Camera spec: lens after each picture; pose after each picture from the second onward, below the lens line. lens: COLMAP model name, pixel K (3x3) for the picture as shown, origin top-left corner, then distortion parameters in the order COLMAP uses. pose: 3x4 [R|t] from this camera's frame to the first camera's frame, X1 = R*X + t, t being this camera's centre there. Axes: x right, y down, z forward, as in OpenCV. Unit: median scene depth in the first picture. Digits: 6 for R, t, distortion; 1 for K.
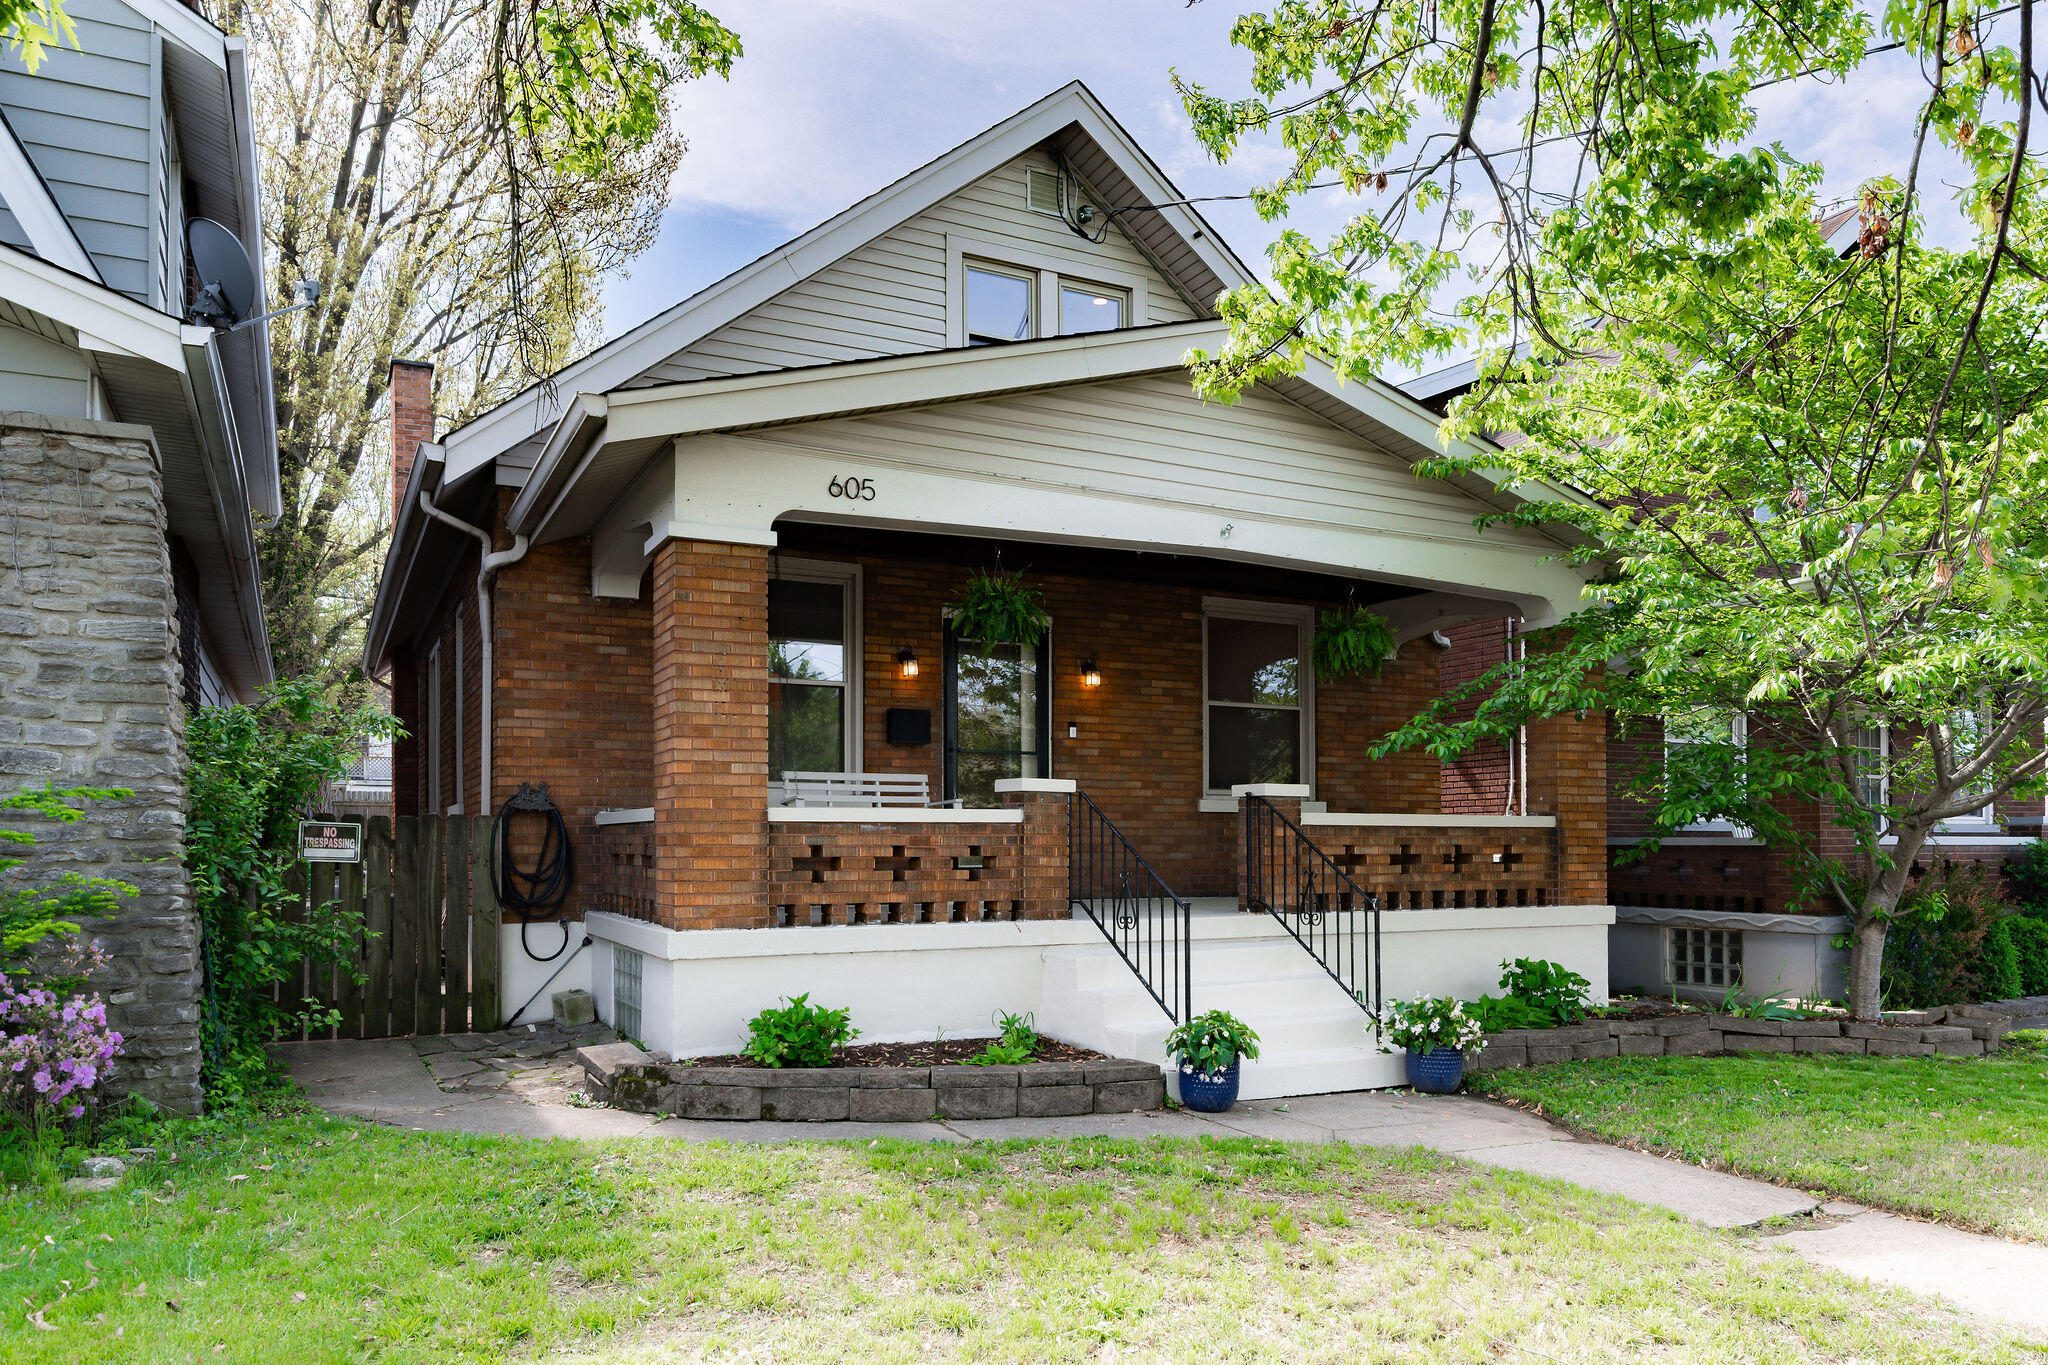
lens RADIAL K [[1367.3, 0, 989.7], [0, 1367.3, 827.9], [0, 0, 1]] dist [0.000798, 0.000315]
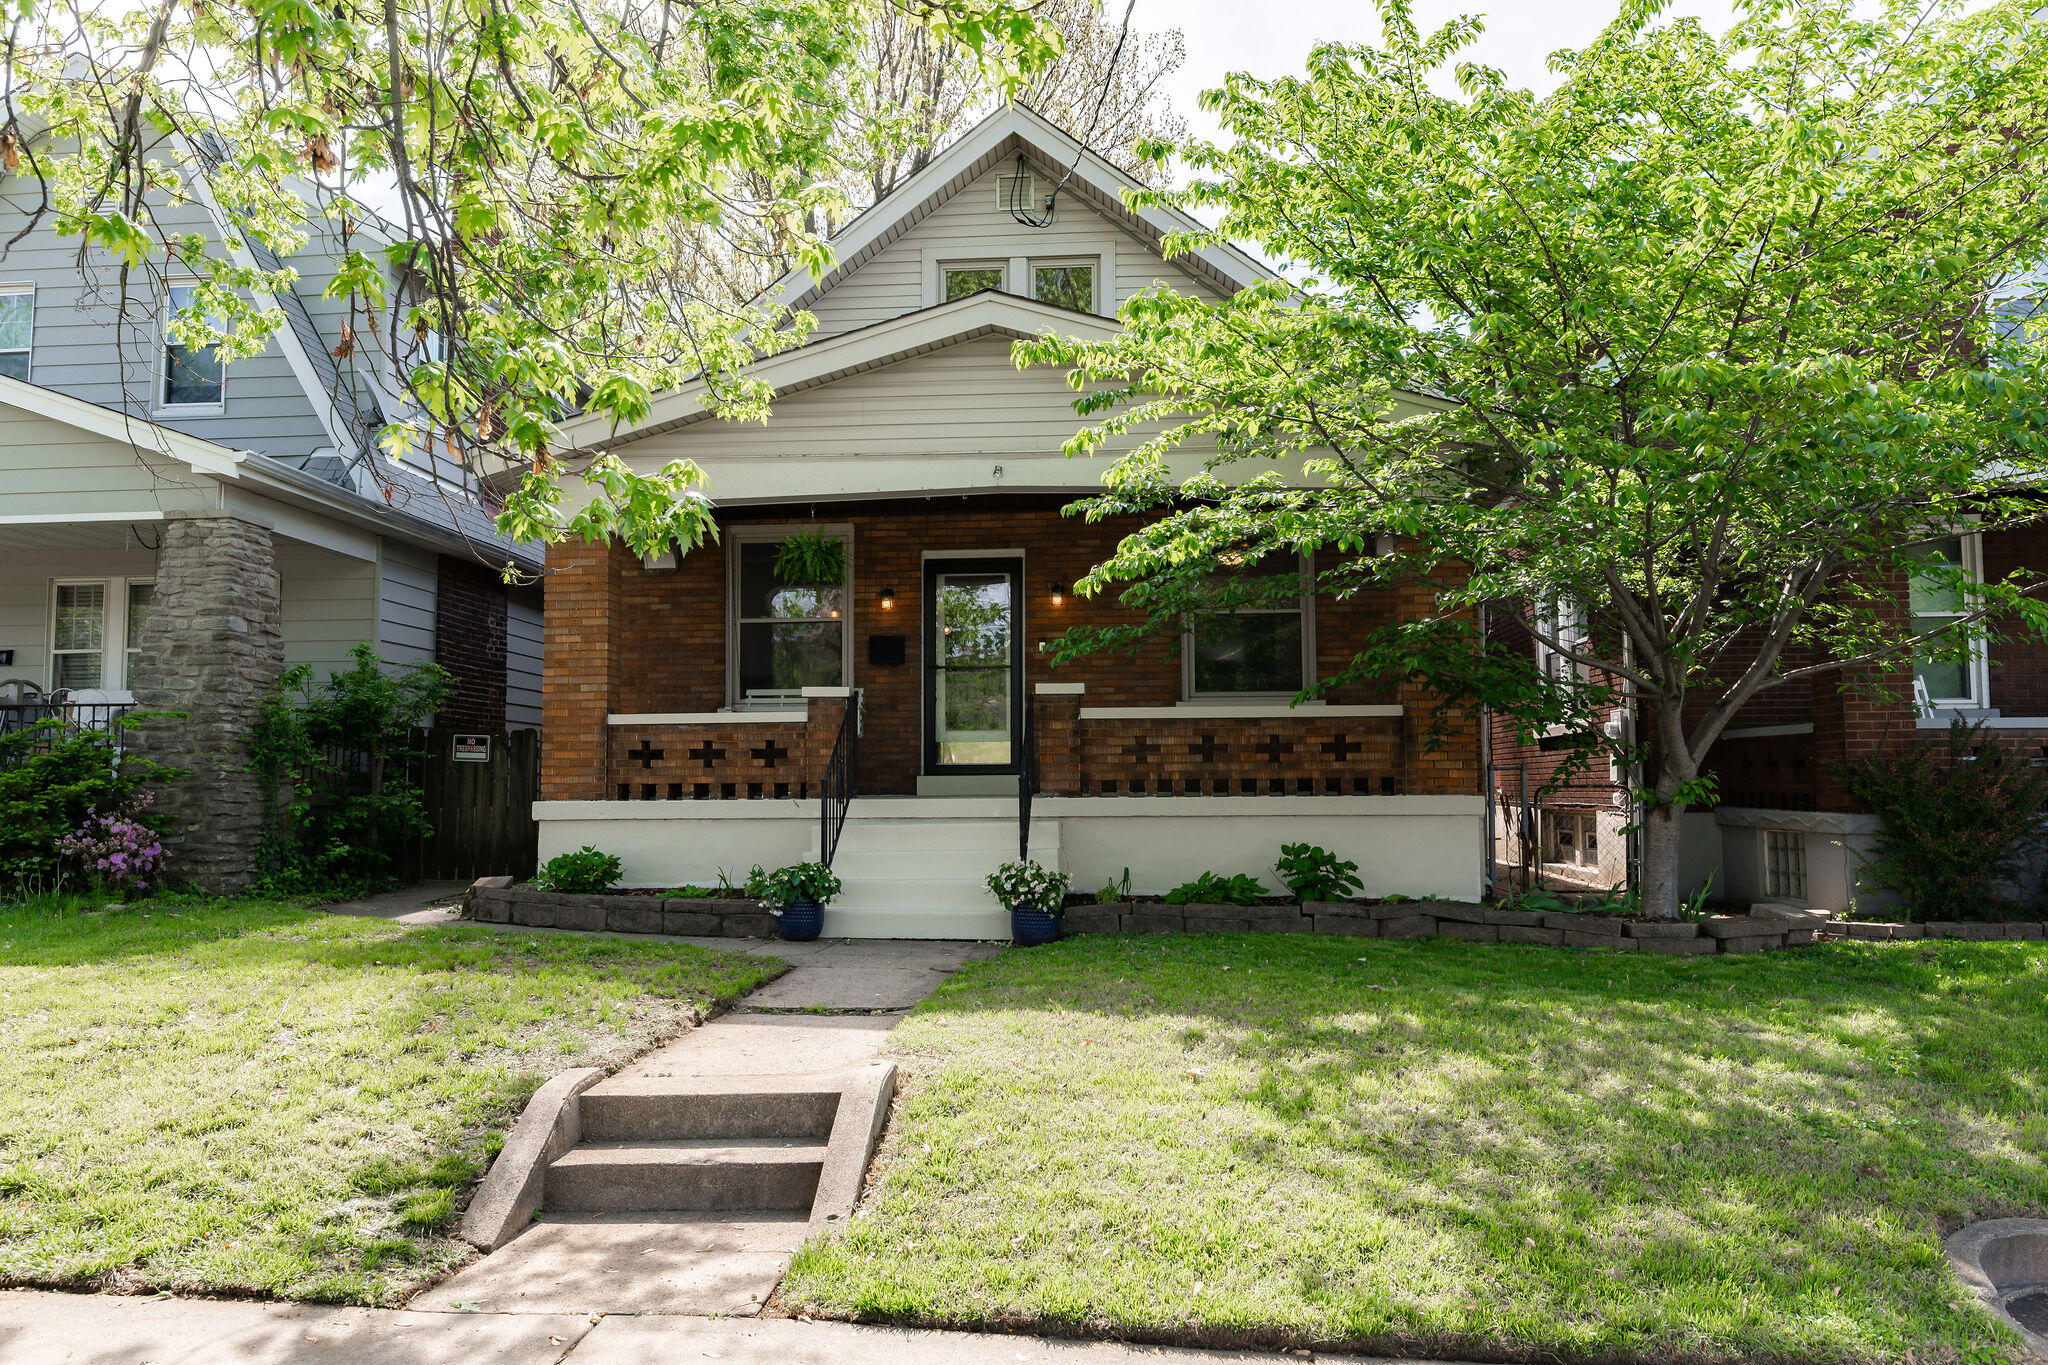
lens RADIAL K [[1397.3, 0, 1023.0], [0, 1397.3, 683.2], [0, 0, 1]] dist [0.009704, 0.001342]
pose [[0.854041, -0.042813, -0.518441, 0.903505], [0.013446, 0.998091, -0.060274, 0.043040], [0.520032, 0.044505, 0.852987, -0.010121]]
